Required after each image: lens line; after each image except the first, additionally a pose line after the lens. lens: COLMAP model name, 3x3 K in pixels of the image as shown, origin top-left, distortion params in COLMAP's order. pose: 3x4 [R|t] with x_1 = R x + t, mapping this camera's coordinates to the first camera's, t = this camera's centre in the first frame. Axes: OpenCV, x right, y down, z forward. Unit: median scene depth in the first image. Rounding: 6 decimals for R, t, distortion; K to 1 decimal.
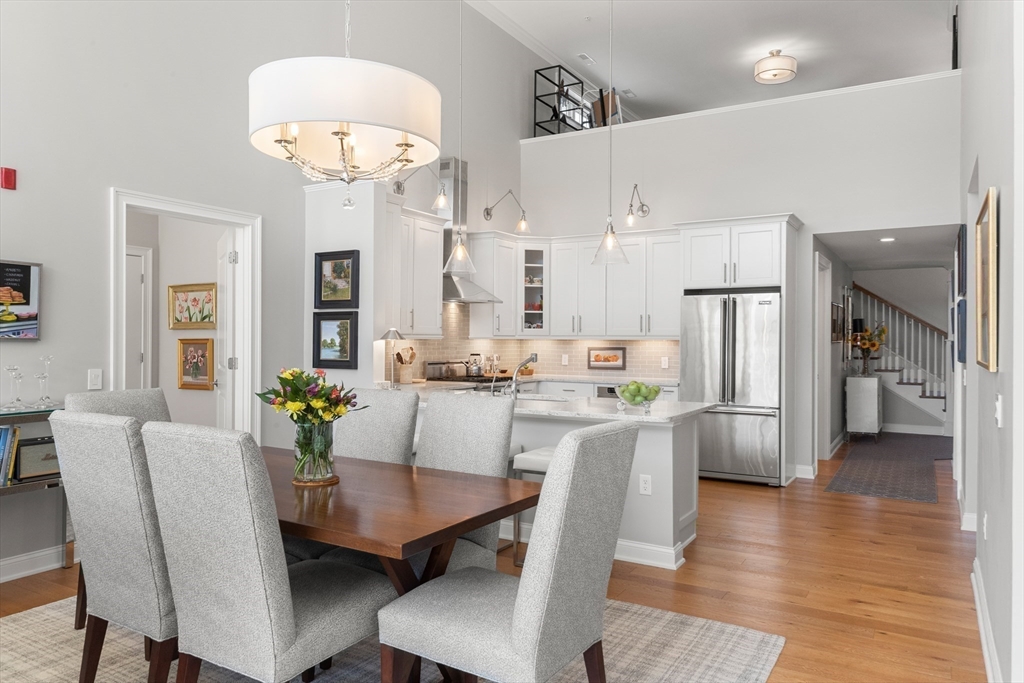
lens RADIAL K [[691.2, 0, 510.9], [0, 691.2, 341.0], [0, 0, 1]] dist [0.010782, -0.005386]
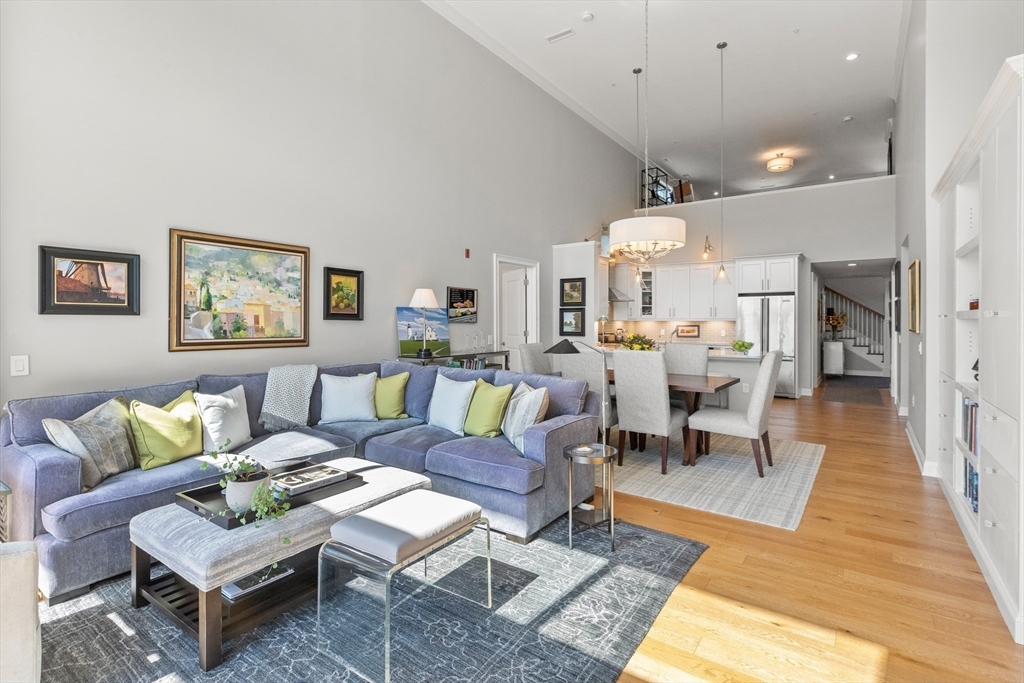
lens RADIAL K [[465.5, 0, 531.3], [0, 465.5, 321.4], [0, 0, 1]] dist [-0.000455, 0.000340]
pose [[0.997066, -0.005386, -0.076360, -0.191528], [0.005286, 0.999985, -0.001505, -0.000890], [0.076367, 0.001097, 0.997079, -0.264078]]
